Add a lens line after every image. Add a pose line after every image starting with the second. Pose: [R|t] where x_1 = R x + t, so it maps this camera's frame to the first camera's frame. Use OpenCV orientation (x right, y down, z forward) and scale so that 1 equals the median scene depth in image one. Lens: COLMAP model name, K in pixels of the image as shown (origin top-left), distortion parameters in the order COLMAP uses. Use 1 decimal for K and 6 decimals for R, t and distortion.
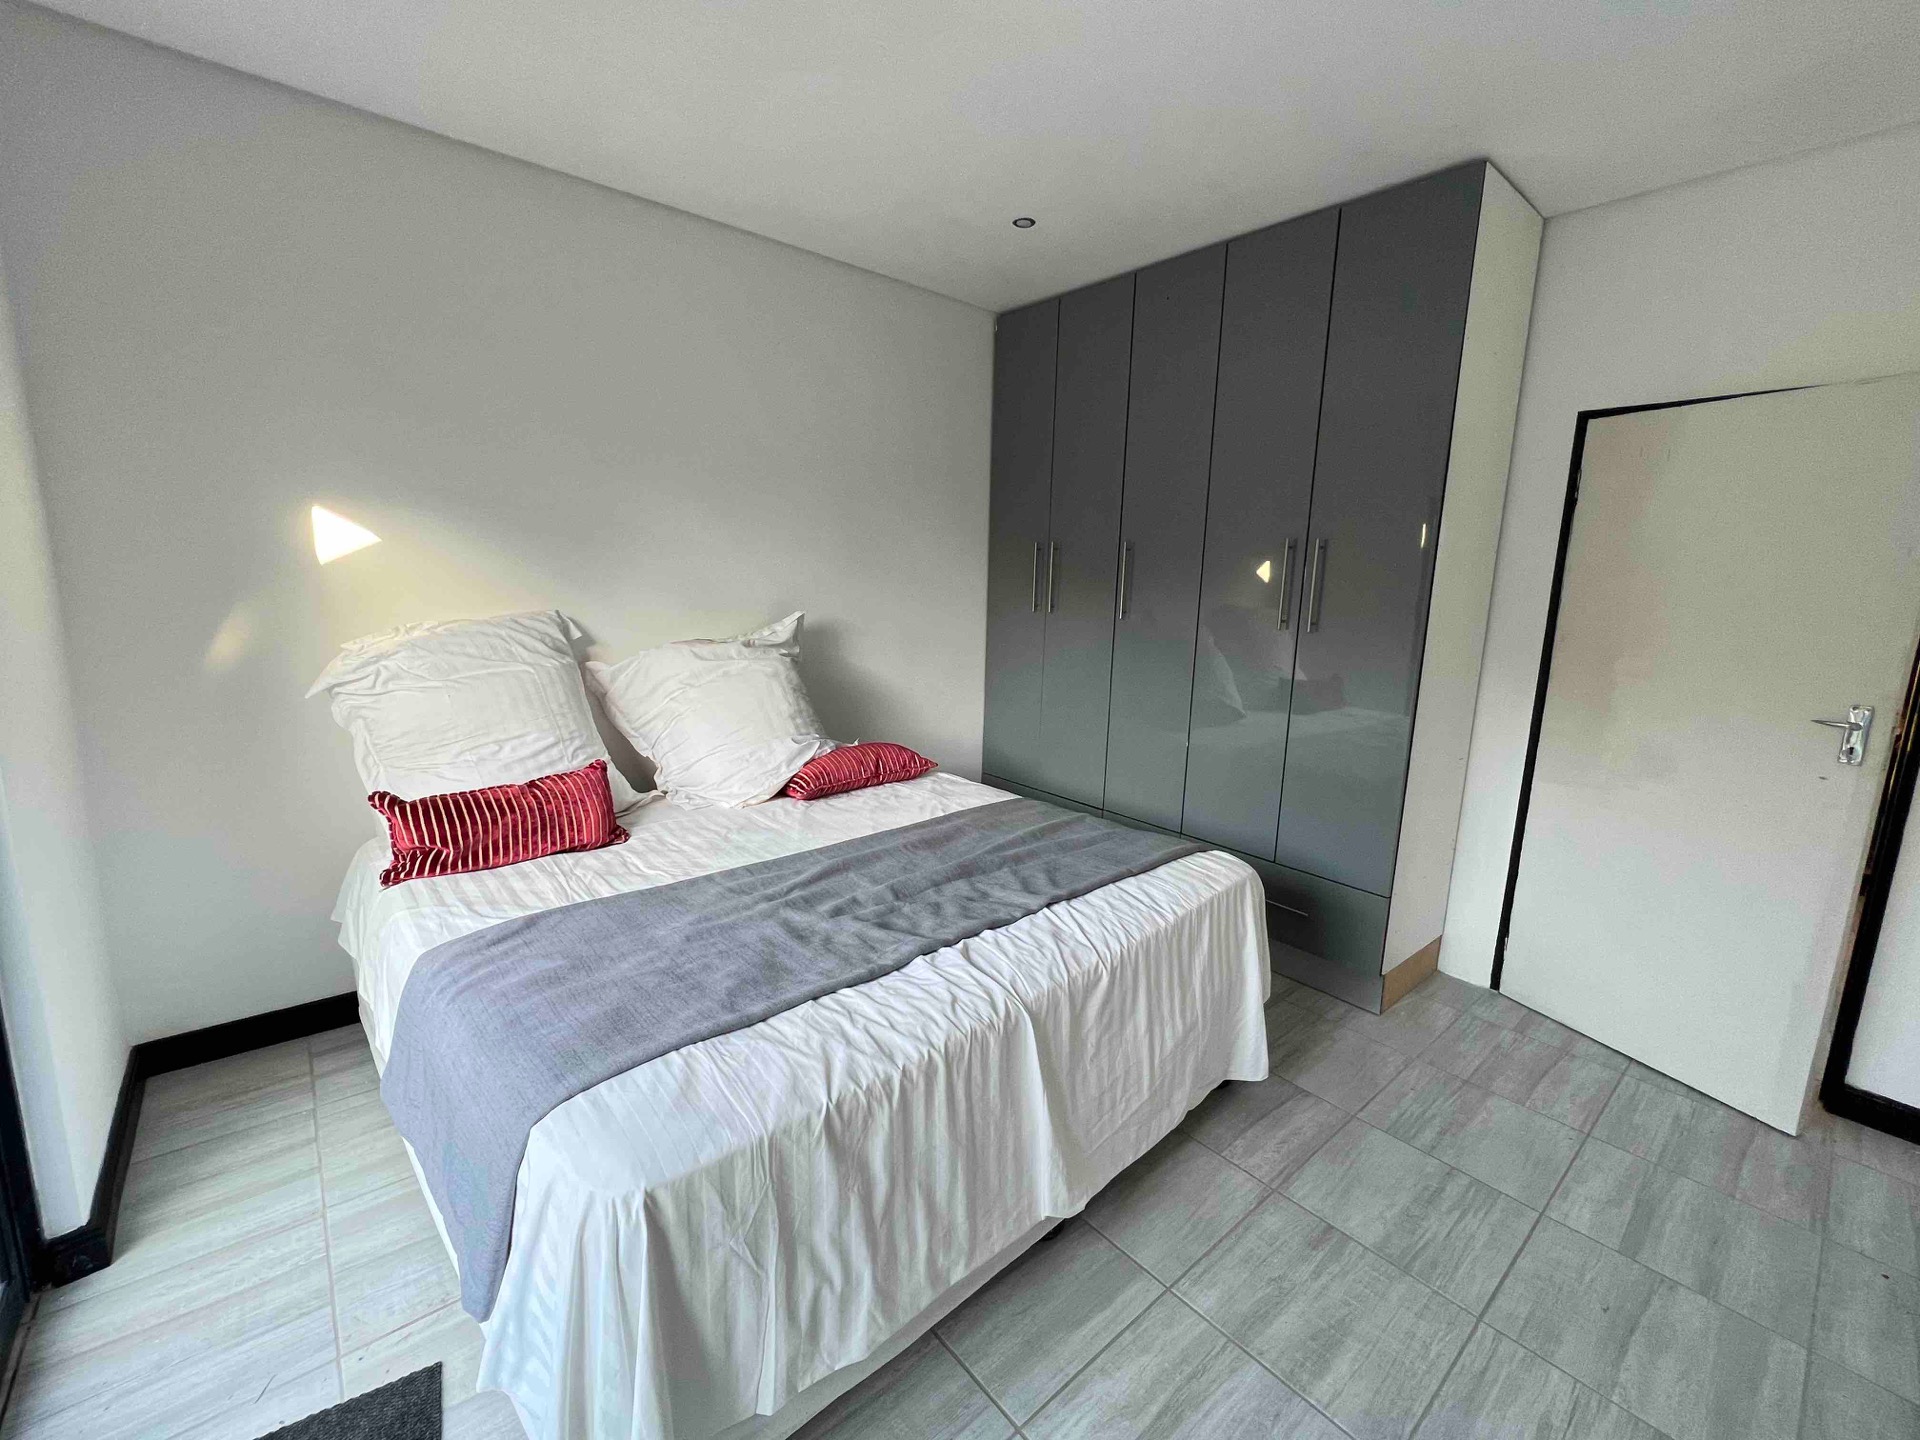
lens RADIAL K [[797.1, 0, 957.2], [0, 797.1, 711.3], [0, 0, 1]] dist [-0.001560, 0.000908]
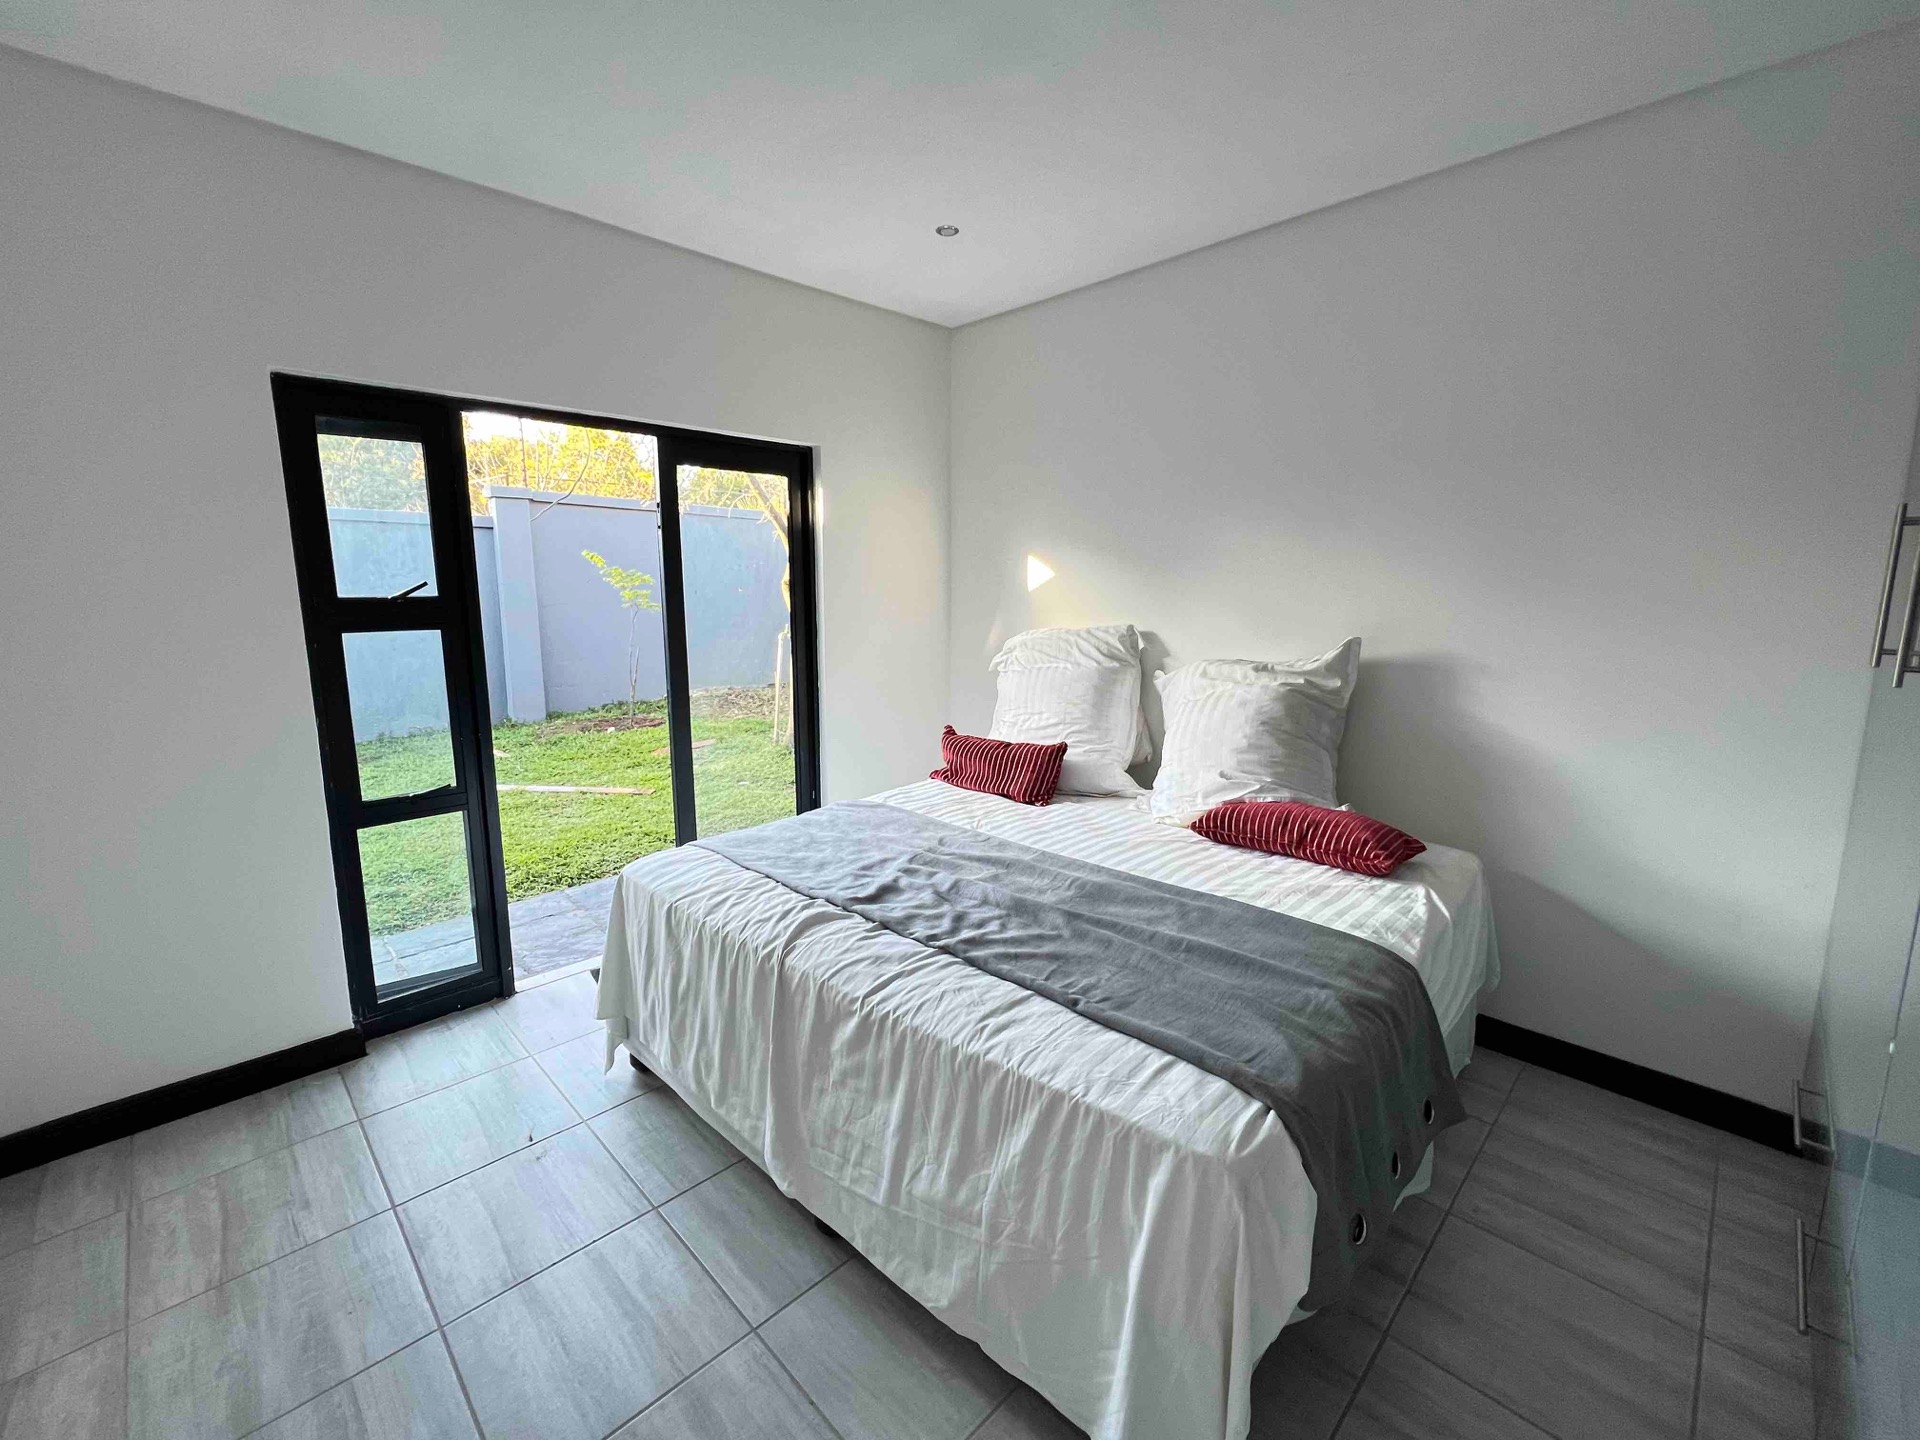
lens RADIAL K [[797.1, 0, 964.0], [0, 797.1, 712.5], [0, 0, 1]] dist [-0.001560, 0.000908]
pose [[0.082278, 0.128460, -0.988296, 0.987471], [-0.167480, 0.979337, 0.113352, -0.128106], [0.982436, 0.156193, 0.102092, 0.902824]]
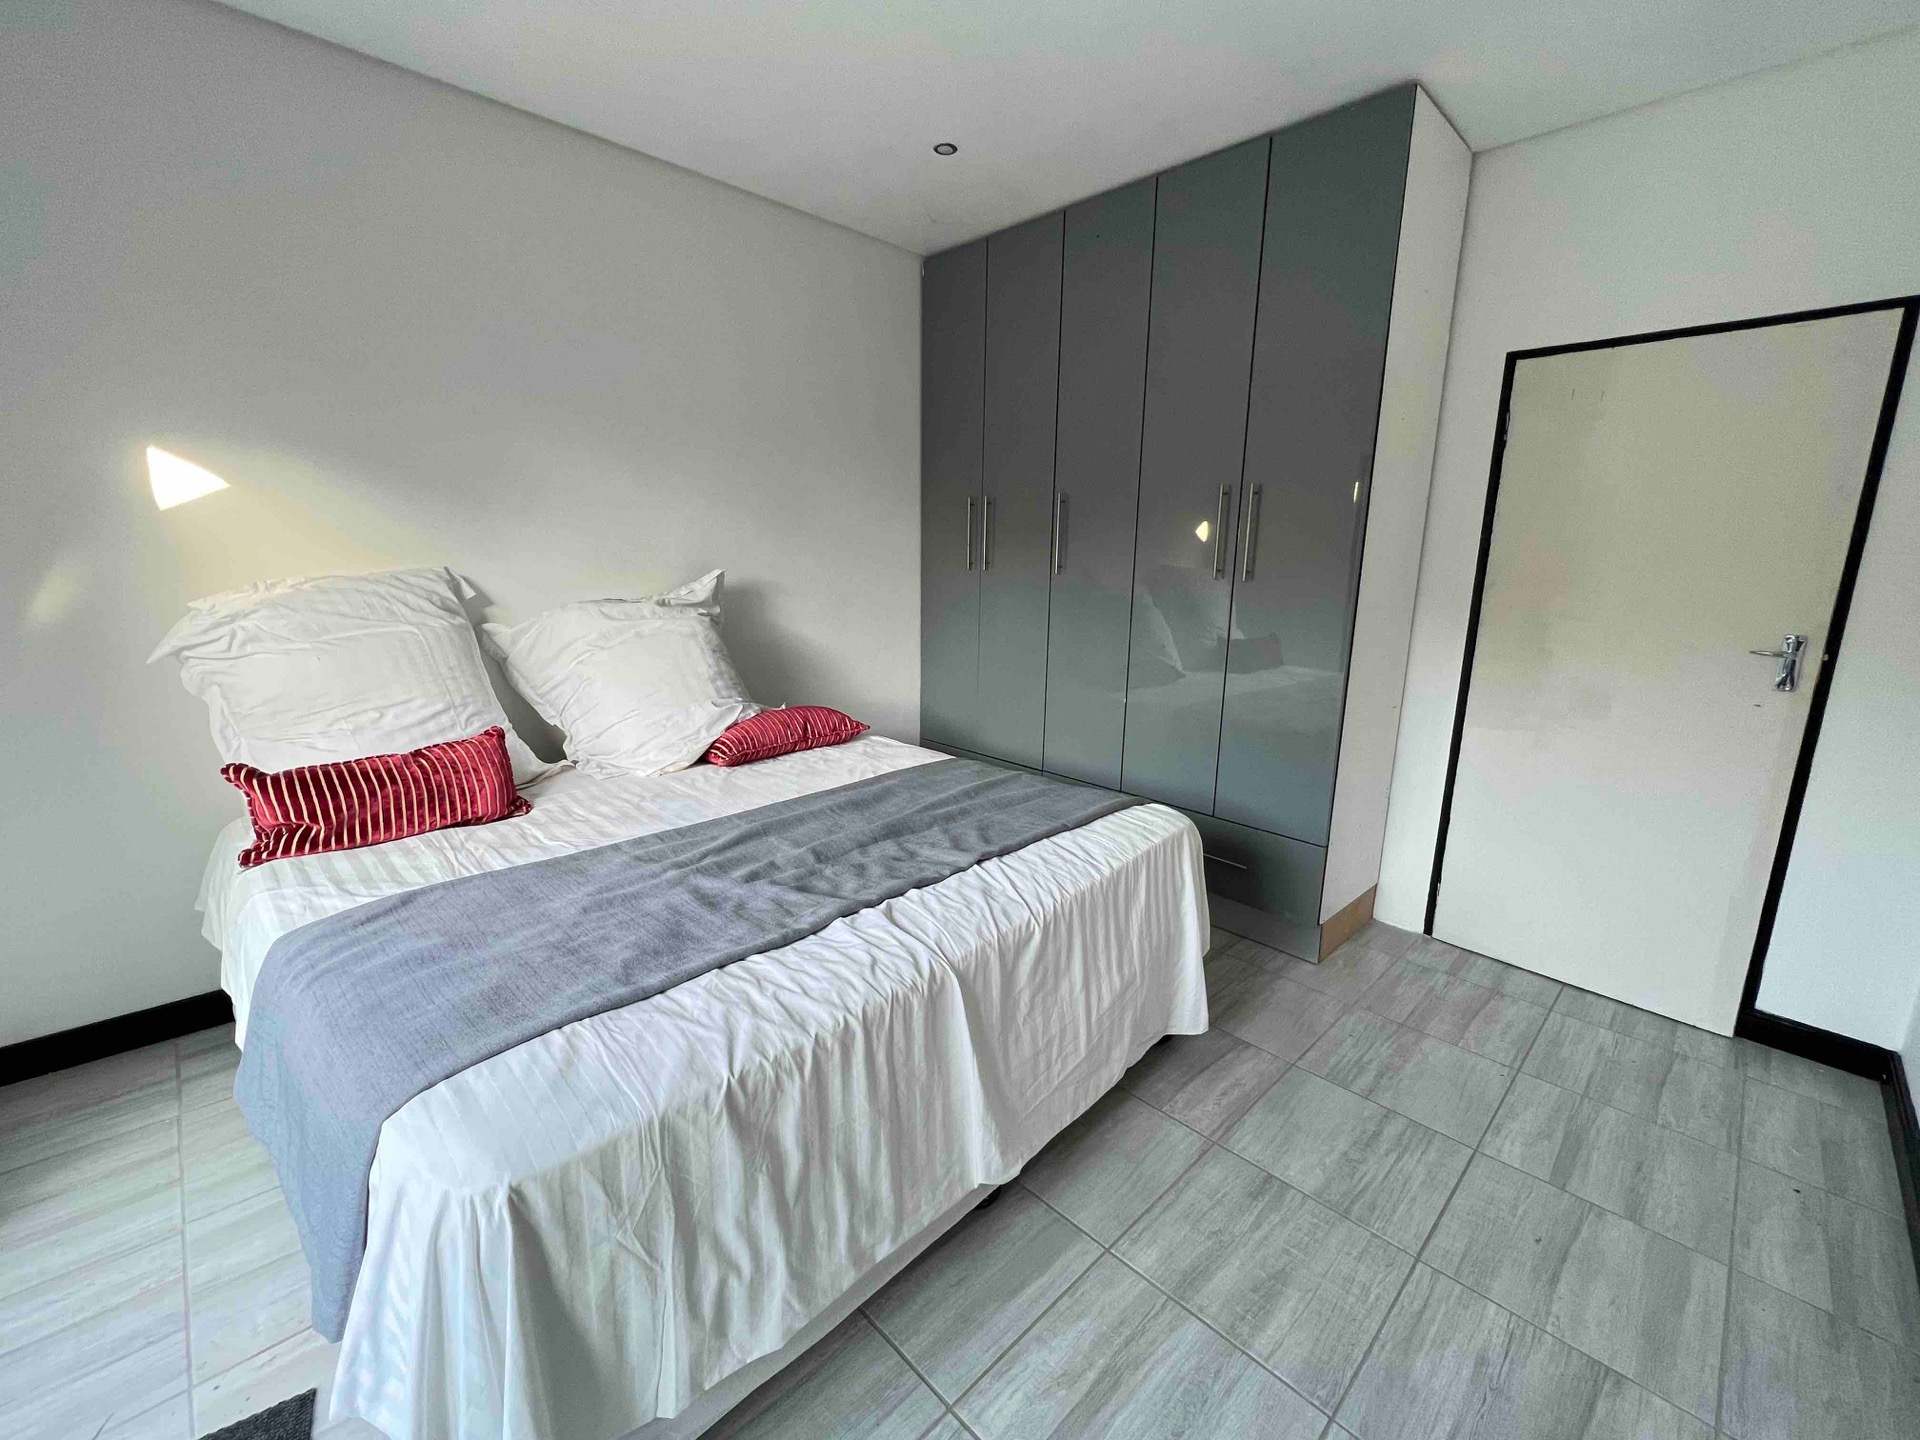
lens RADIAL K [[797.1, 0, 956.1], [0, 797.1, 712.2], [0, 0, 1]] dist [-0.001560, 0.000908]
pose [[0.997705, -0.023564, 0.063477, 0.031335], [0.021622, 0.999282, 0.031109, 0.034813], [-0.064164, -0.029665, 0.997498, 0.059075]]
